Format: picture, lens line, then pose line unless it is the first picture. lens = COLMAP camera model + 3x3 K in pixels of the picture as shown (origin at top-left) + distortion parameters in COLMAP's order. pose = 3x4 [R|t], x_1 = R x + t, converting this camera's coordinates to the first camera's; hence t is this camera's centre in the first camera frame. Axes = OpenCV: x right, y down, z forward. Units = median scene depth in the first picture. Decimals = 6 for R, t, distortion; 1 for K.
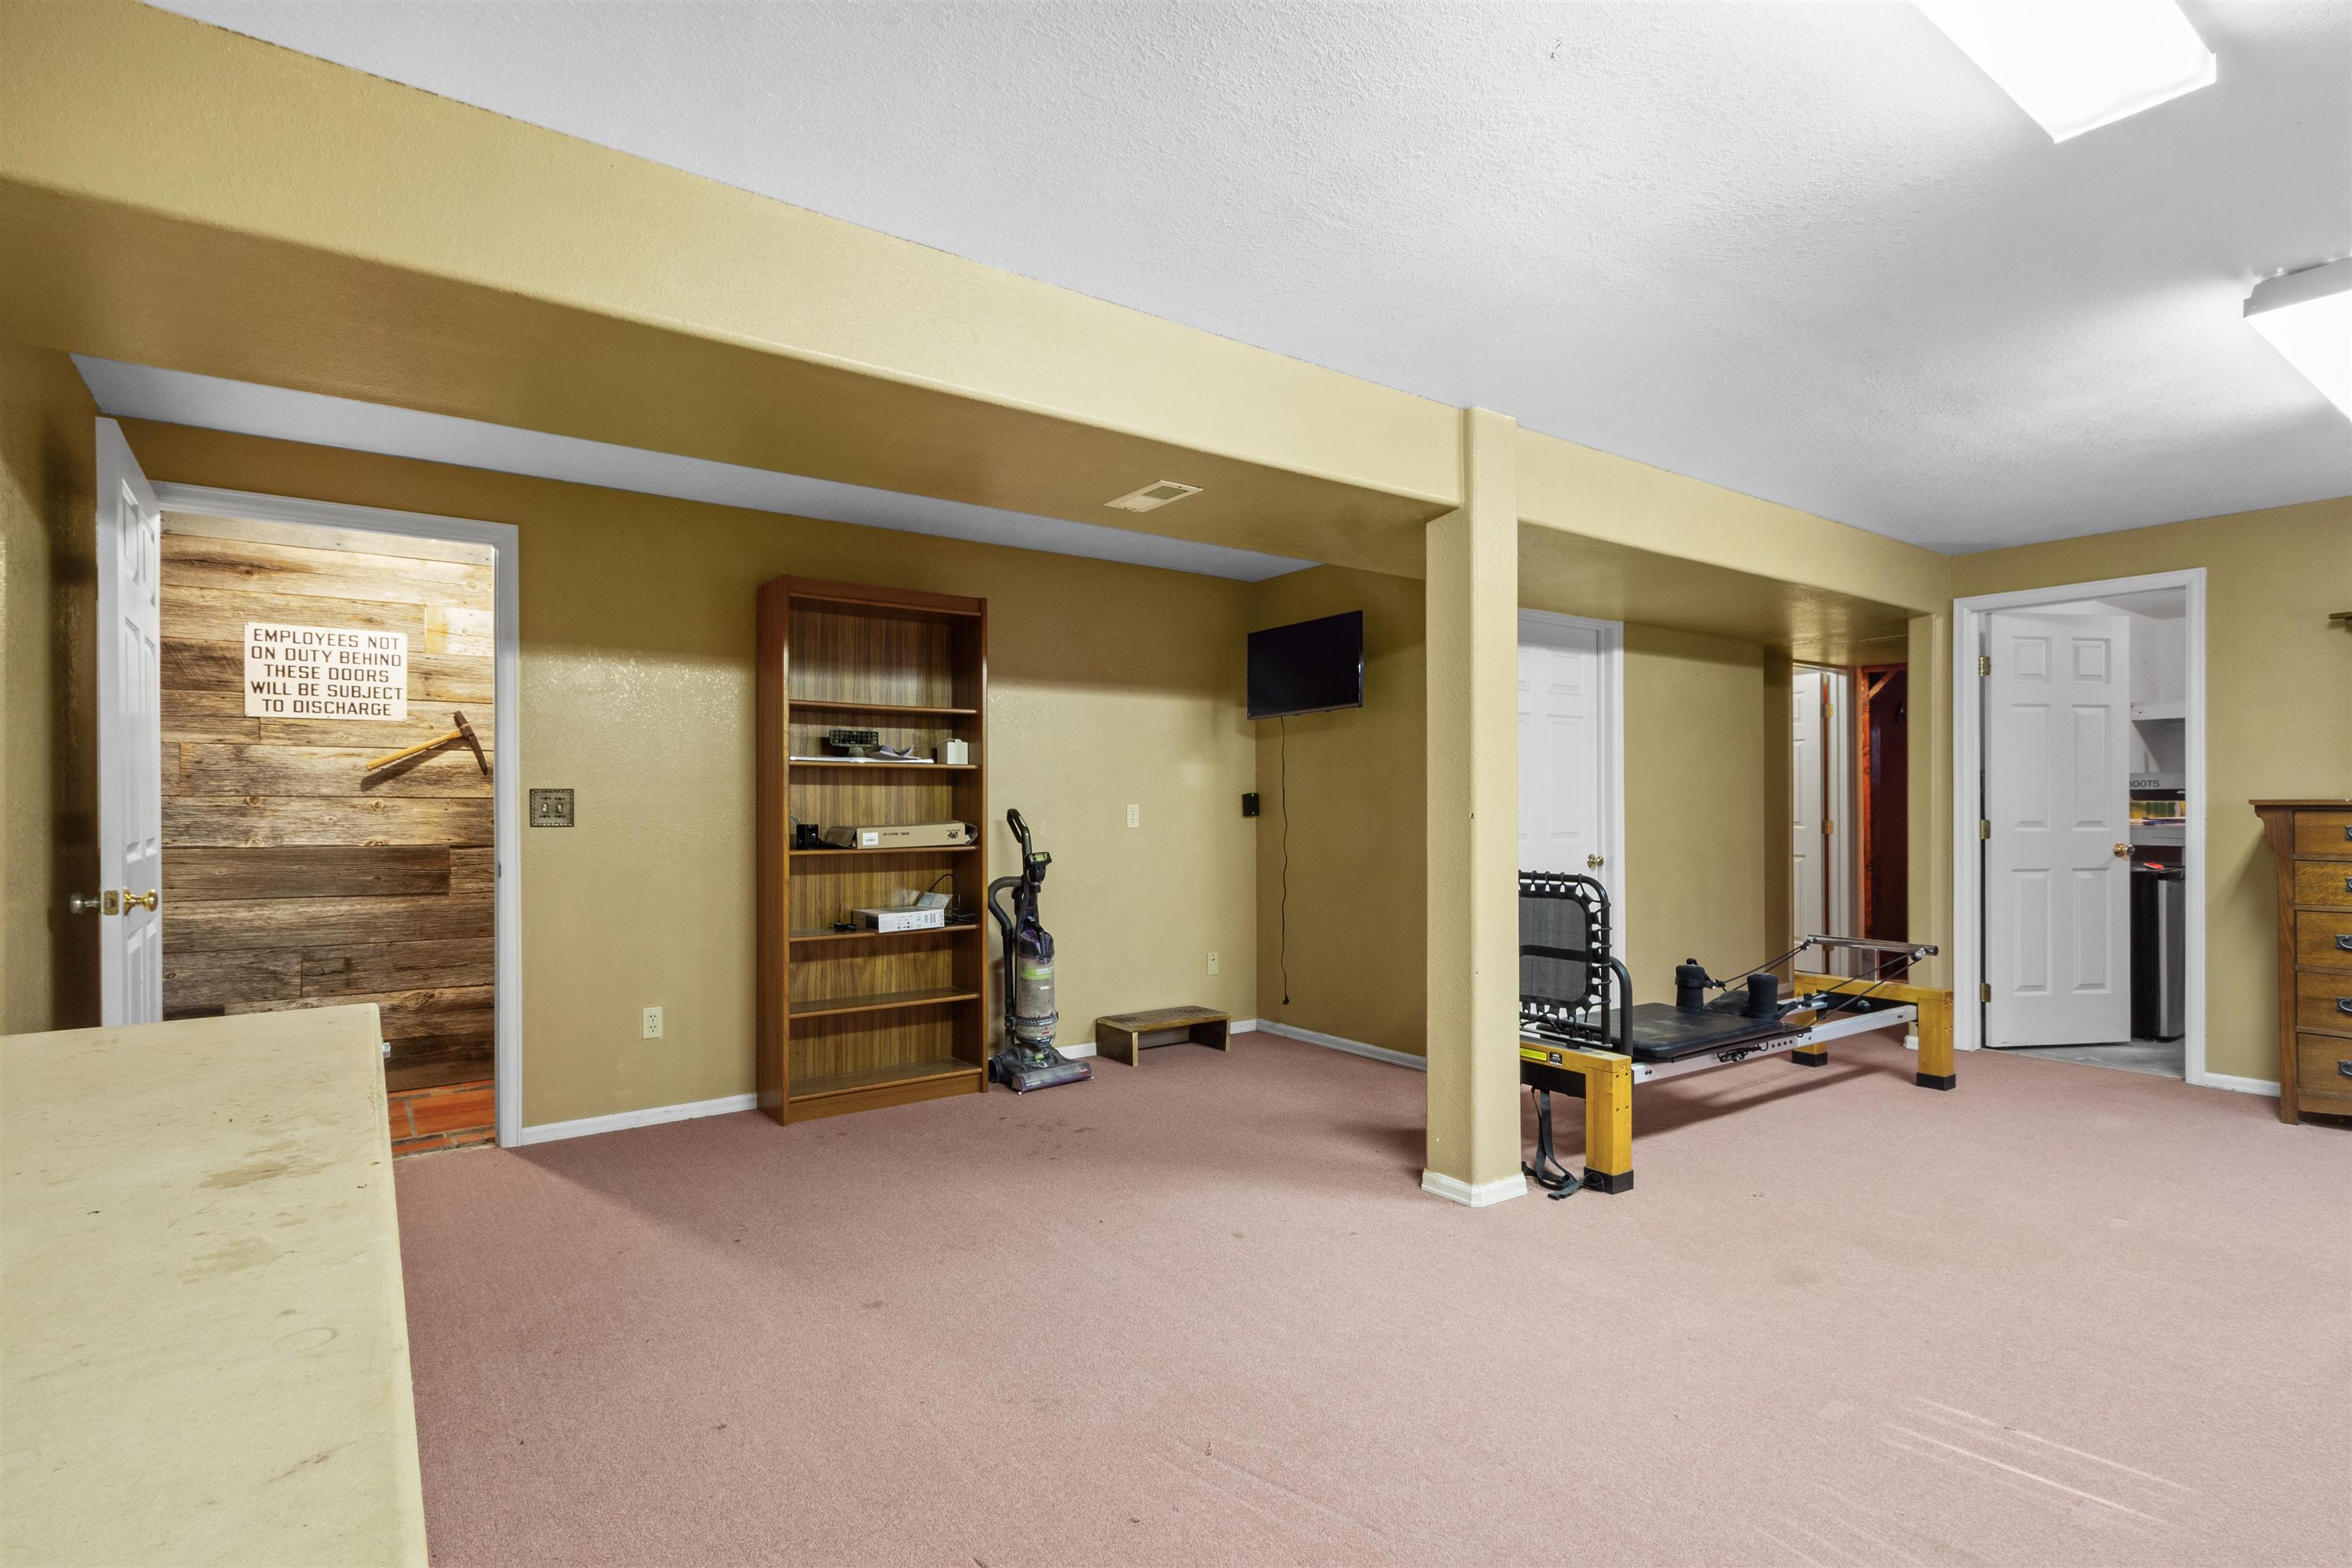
lens RADIAL K [[1091.8, 0, 1171.8], [0, 1091.8, 800.5], [0, 0, 1]] dist [0.002813, -0.000273]
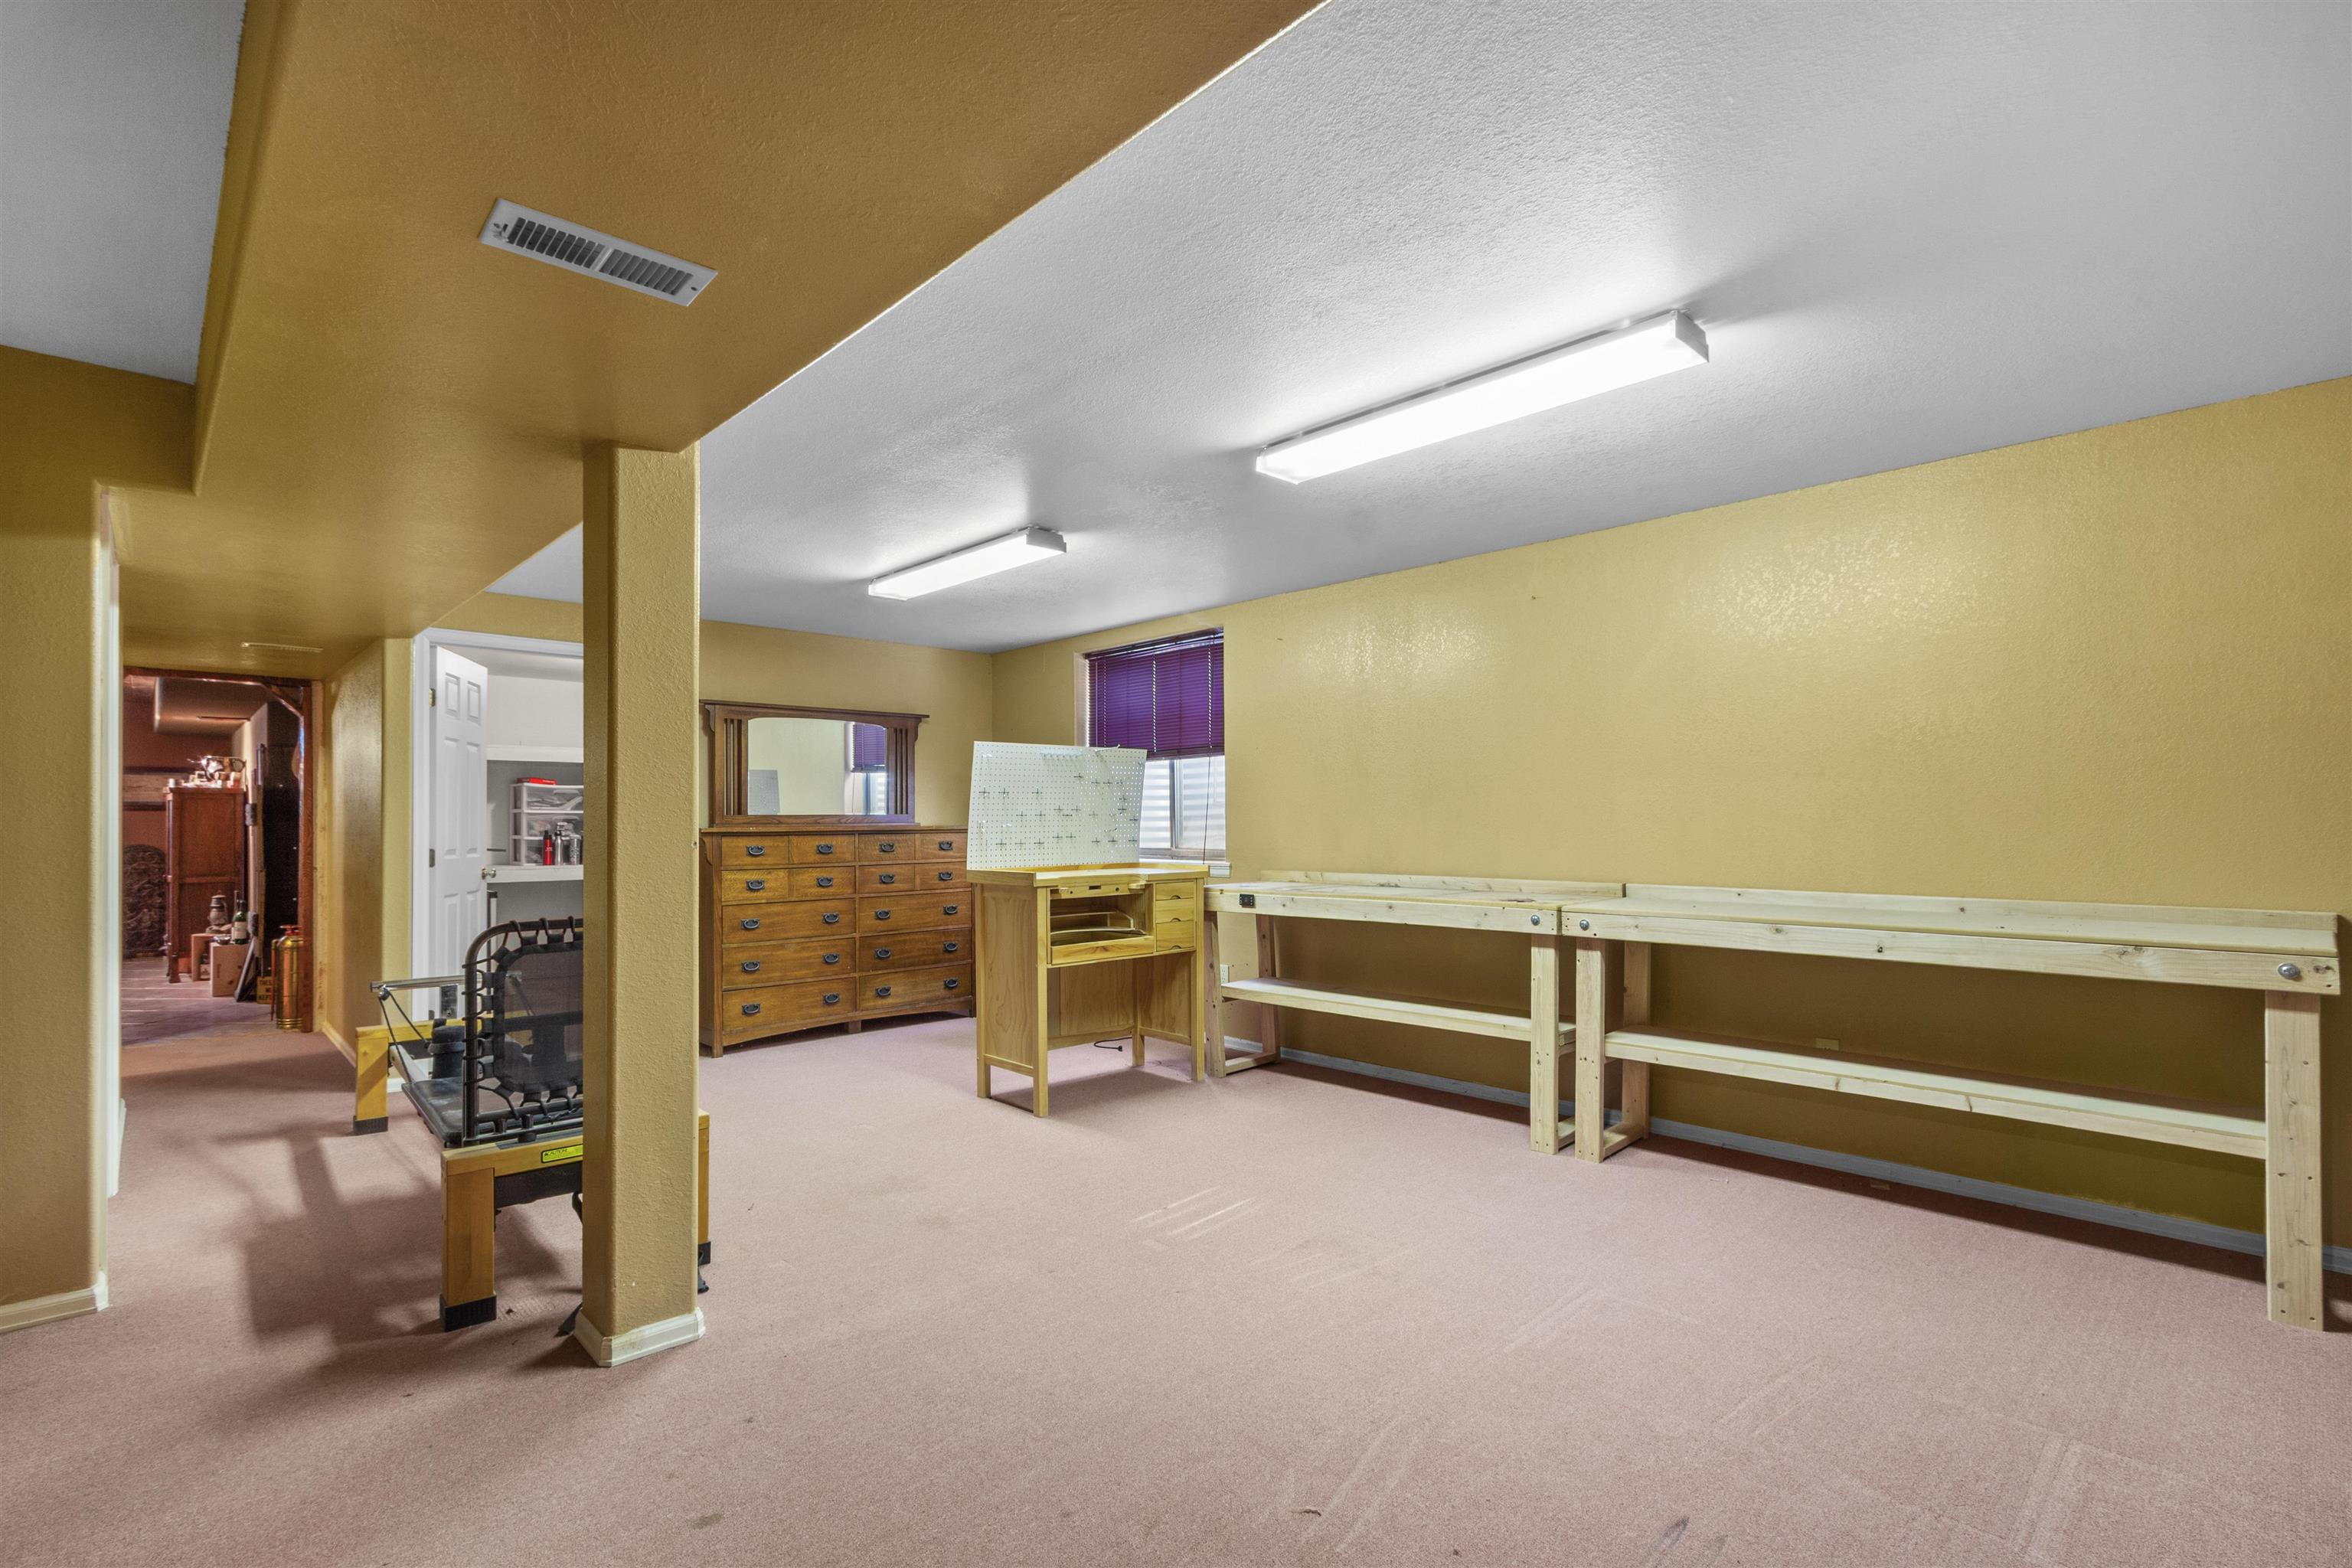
lens RADIAL K [[1091.8, 0, 1148.4], [0, 1091.8, 833.6], [0, 0, 1]] dist [0.002813, -0.000273]
pose [[-0.126078, 0.001334, 0.992019, -0.832840], [-0.006825, 0.999974, -0.002212, 0.014764], [-0.991997, -0.007049, -0.126065, 1.196222]]
